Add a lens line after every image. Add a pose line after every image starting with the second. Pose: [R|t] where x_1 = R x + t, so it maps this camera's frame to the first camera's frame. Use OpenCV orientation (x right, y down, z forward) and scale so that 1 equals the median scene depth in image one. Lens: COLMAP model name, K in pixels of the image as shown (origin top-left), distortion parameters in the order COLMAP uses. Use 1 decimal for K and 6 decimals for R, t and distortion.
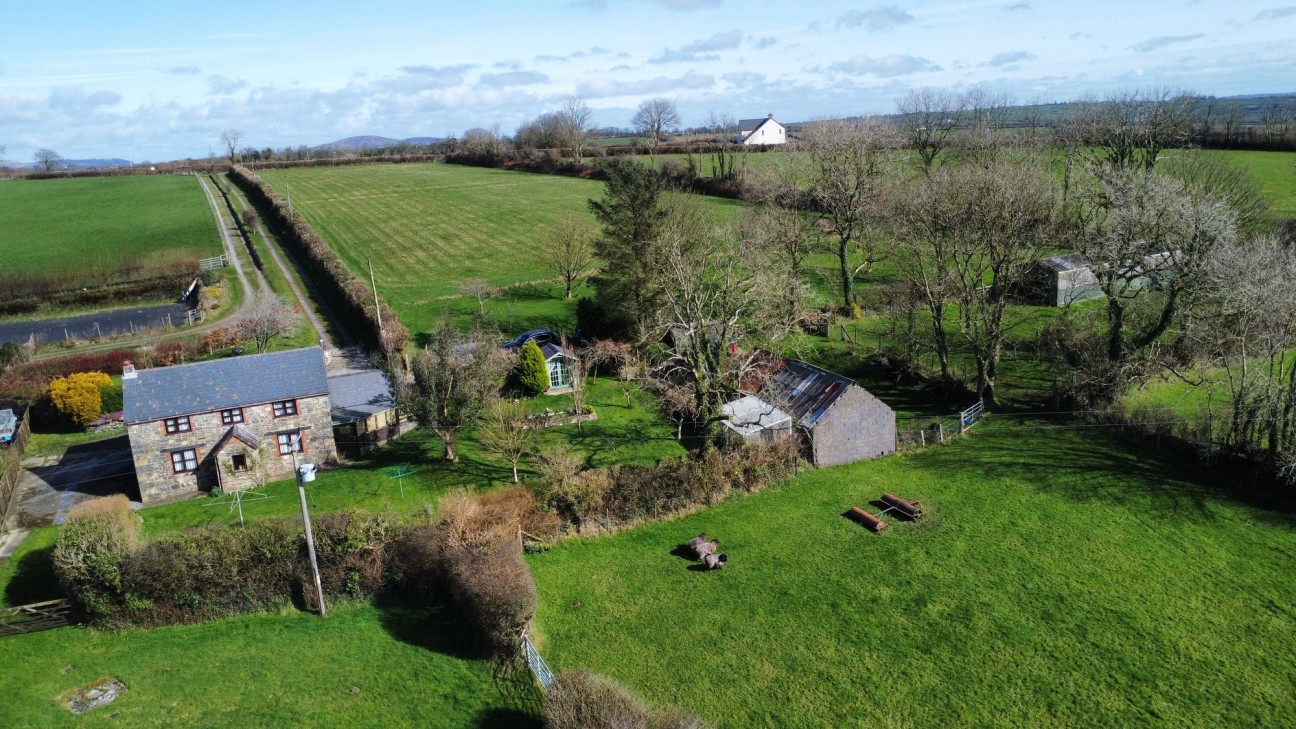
lens RADIAL K [[978.5, 0, 649.5], [0, 978.5, 363.1], [0, 0, 1]] dist [-0.006560, -0.007821]
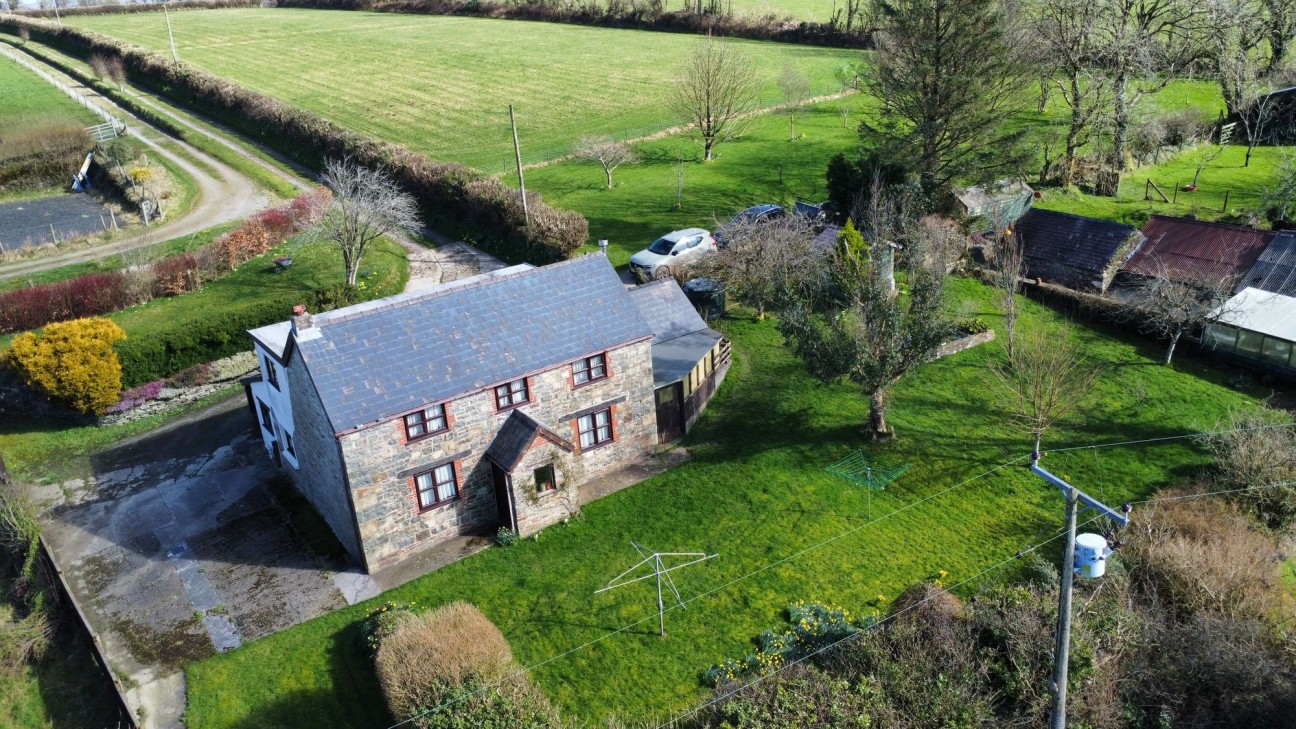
lens RADIAL K [[978.5, 0, 646.9], [0, 978.5, 365.8], [0, 0, 1]] dist [-0.006560, -0.007821]
pose [[0.974219, -0.082413, 0.210014, -0.461821], [0.053038, 0.988466, 0.141854, -0.033372], [-0.219282, -0.127058, 0.967353, 0.459876]]
